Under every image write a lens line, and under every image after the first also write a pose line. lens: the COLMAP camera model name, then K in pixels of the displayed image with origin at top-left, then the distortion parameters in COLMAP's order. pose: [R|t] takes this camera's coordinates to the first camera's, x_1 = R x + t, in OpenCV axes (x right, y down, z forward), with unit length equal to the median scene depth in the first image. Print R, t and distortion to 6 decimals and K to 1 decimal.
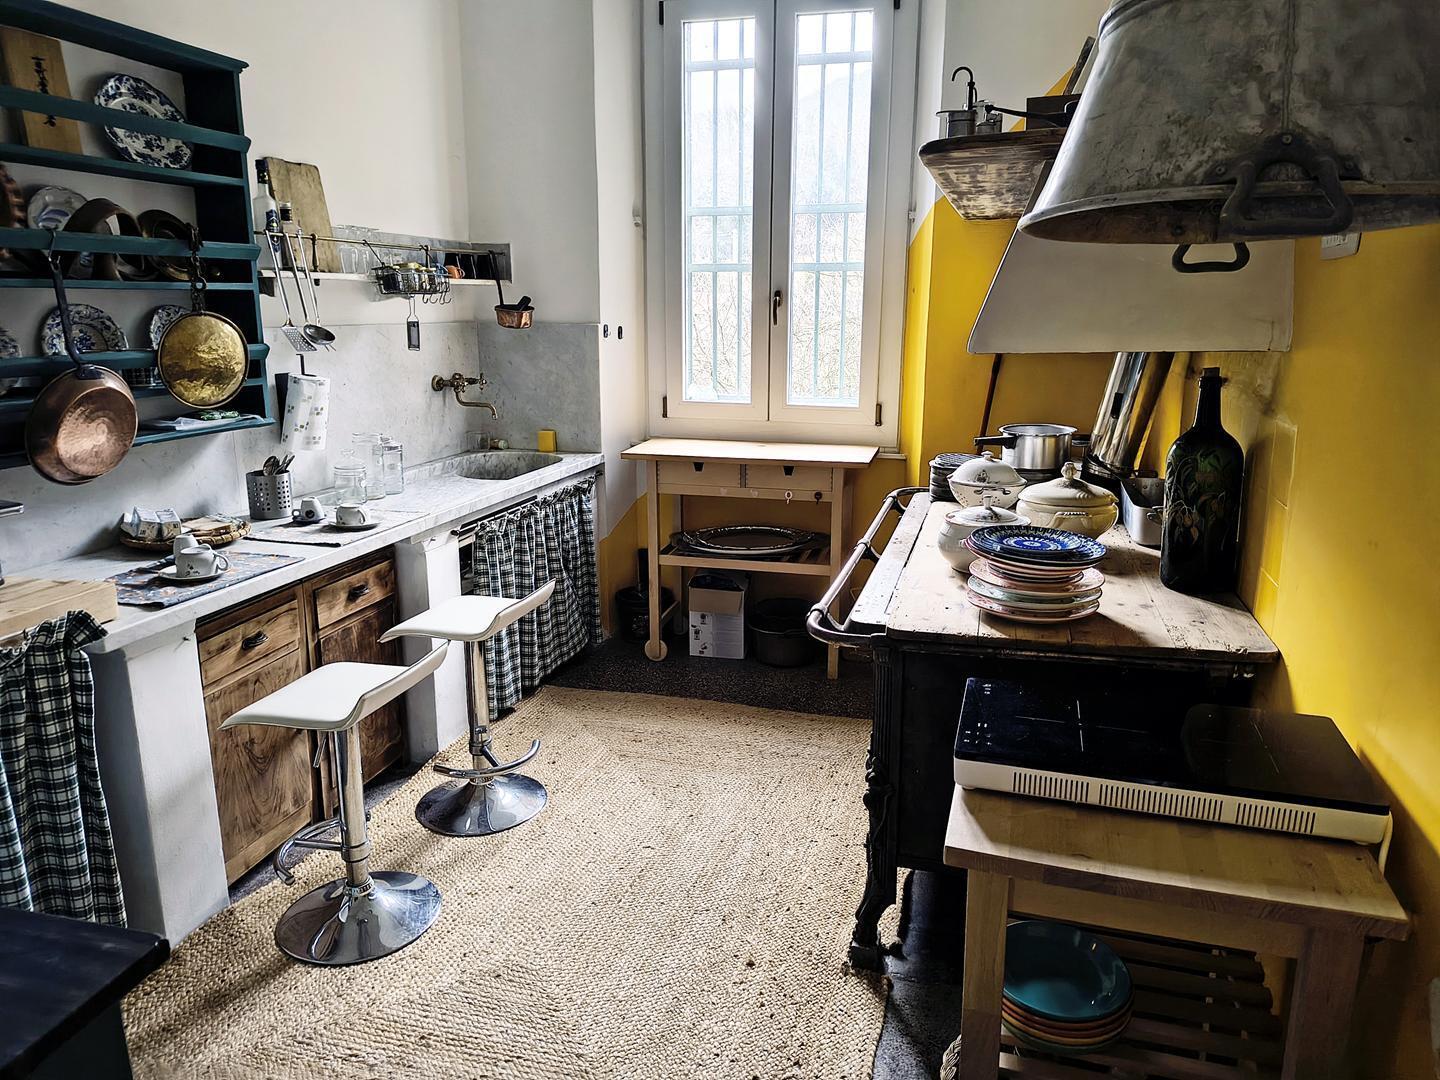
lens RADIAL K [[1002.1, 0, 758.0], [0, 1002.1, 532.8], [0, 0, 1]] dist [0.032052, -0.039870]
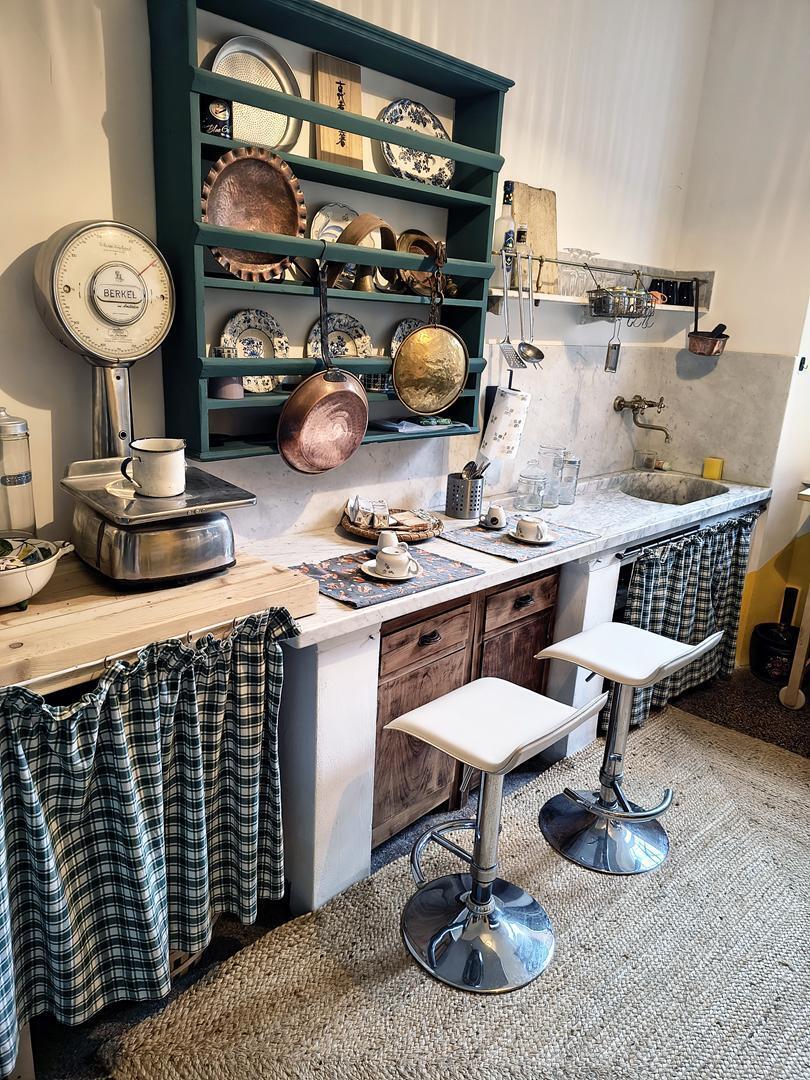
lens RADIAL K [[751.6, 0, 398.9], [0, 751.6, 549.4], [0, 0, 1]] dist [0.032052, -0.039870]
pose [[0.851564, 0.180891, -0.492054, -0.137215], [-0.155918, 0.983502, 0.091723, -0.047838], [0.500528, -0.001388, 0.865719, 0.266093]]
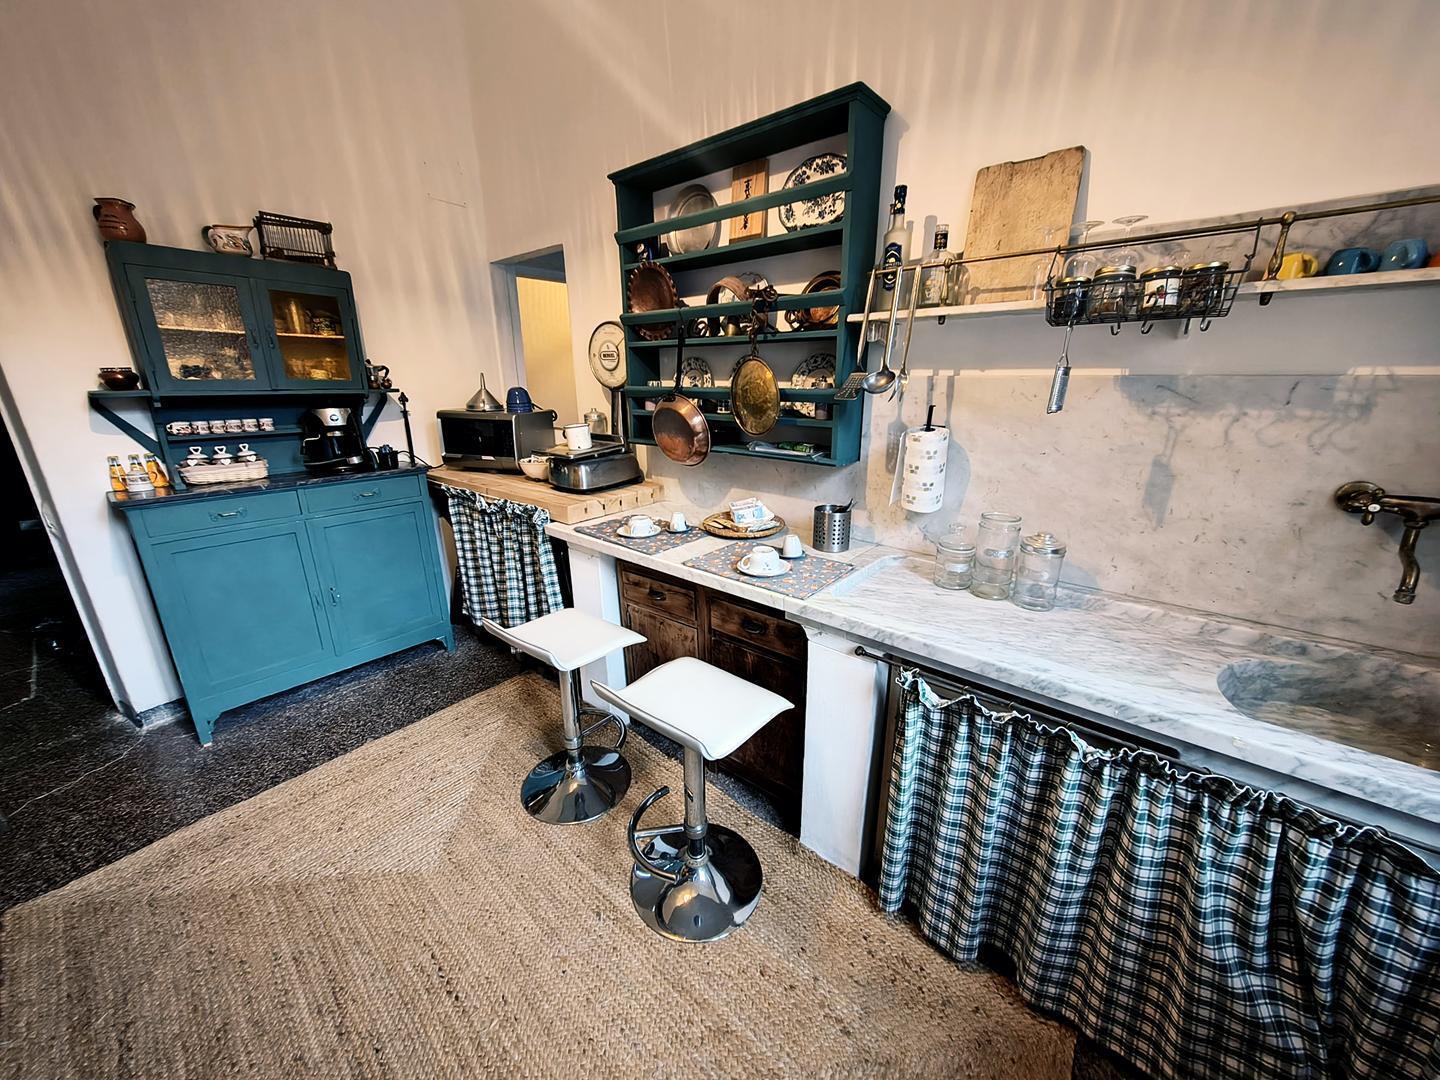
lens RADIAL K [[537.4, 0, 717.1], [0, 537.4, 541.2], [0, 0, 1]] dist [-0.002556, -0.000660]
pose [[-0.448967, 0.262717, -0.854054, 0.083525], [-0.198327, 0.902662, 0.381927, -0.240351], [0.871260, 0.340855, -0.353162, 1.176863]]
